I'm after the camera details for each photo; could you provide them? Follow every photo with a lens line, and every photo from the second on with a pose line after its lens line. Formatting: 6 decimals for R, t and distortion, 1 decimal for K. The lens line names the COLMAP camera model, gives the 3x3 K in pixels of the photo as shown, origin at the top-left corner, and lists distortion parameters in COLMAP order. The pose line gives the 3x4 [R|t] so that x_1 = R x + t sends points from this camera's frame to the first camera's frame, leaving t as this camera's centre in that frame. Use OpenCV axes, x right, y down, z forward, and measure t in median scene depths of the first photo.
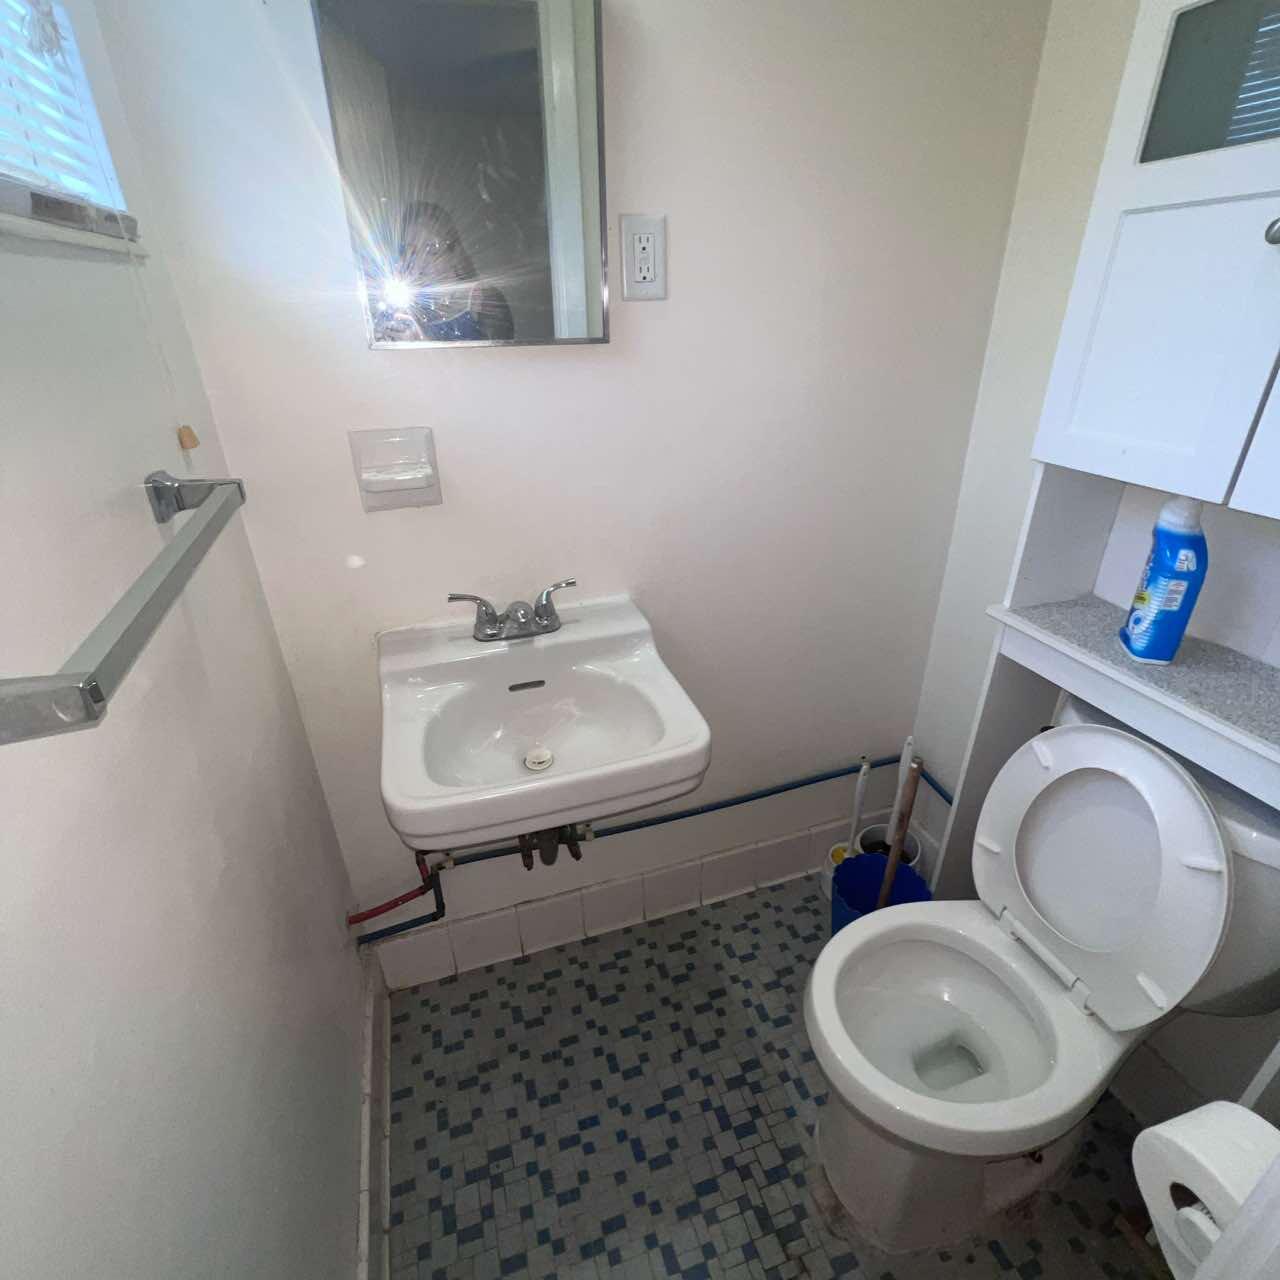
lens RADIAL K [[686.4, 0, 640.0], [0, 686.4, 640.0], [0, 0, 1]] dist [0.006558, 0.000596]
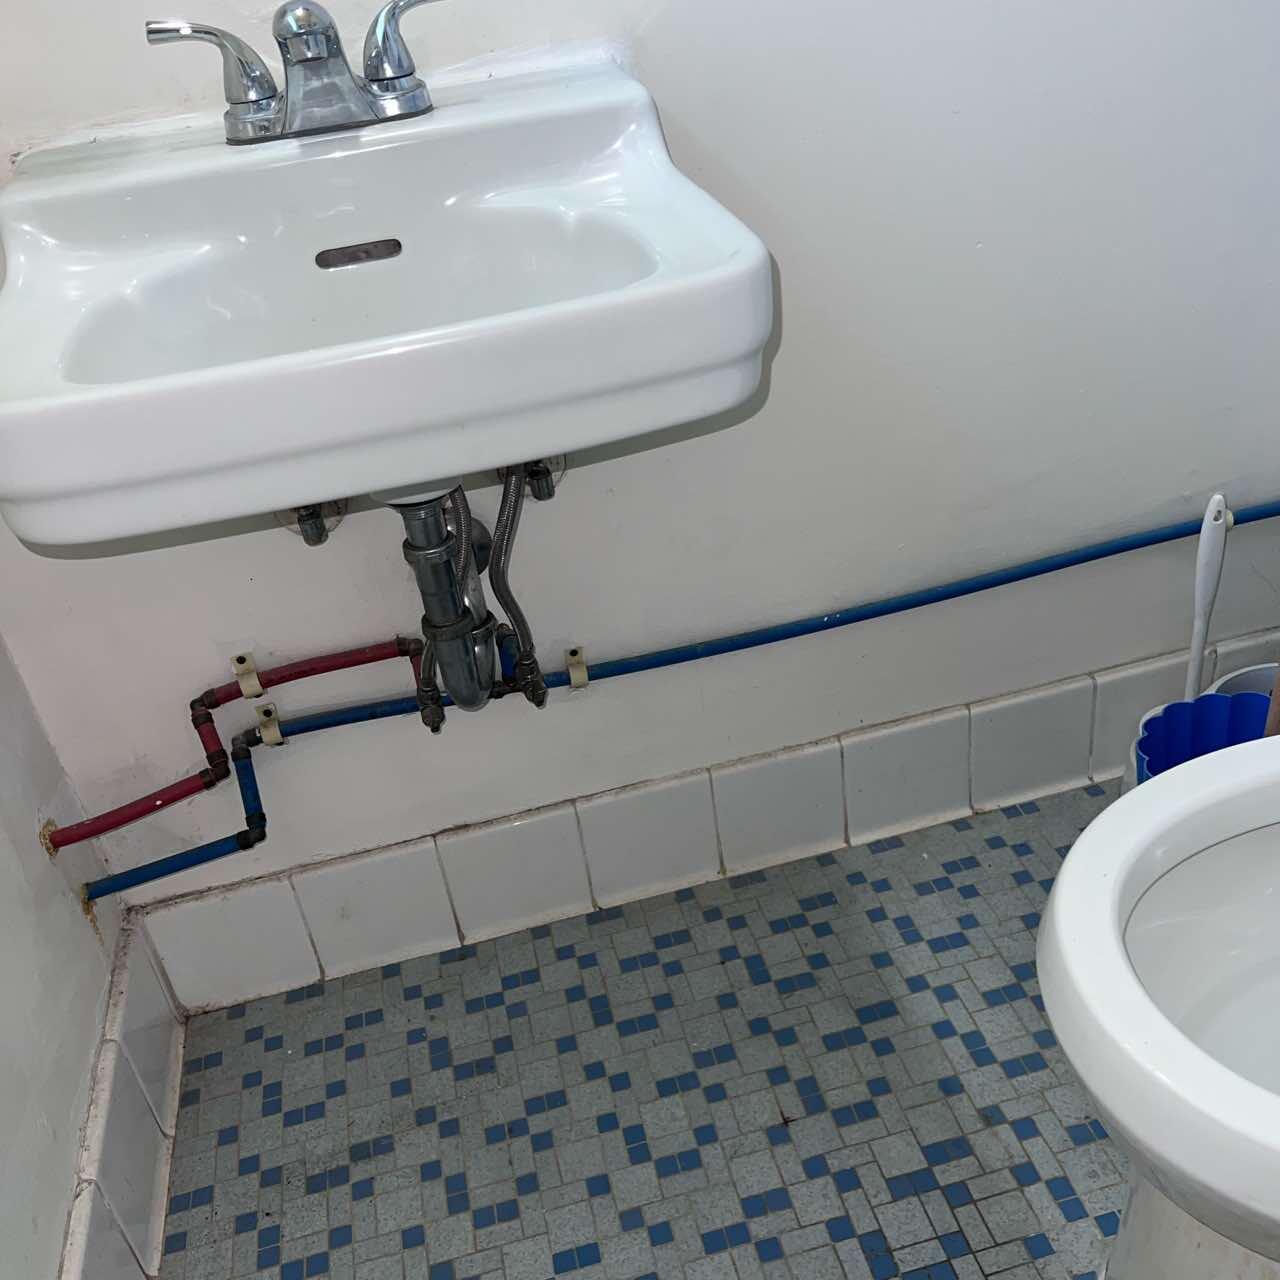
lens RADIAL K [[1276.5, 0, 648.4], [0, 1276.5, 643.2], [0, 0, 1]] dist [0.096421, -0.157149]
pose [[0.991228, -0.039768, -0.126036, 0.083716], [0.051069, 0.994833, 0.087747, 0.202942], [0.121895, -0.093414, 0.988137, 0.184239]]
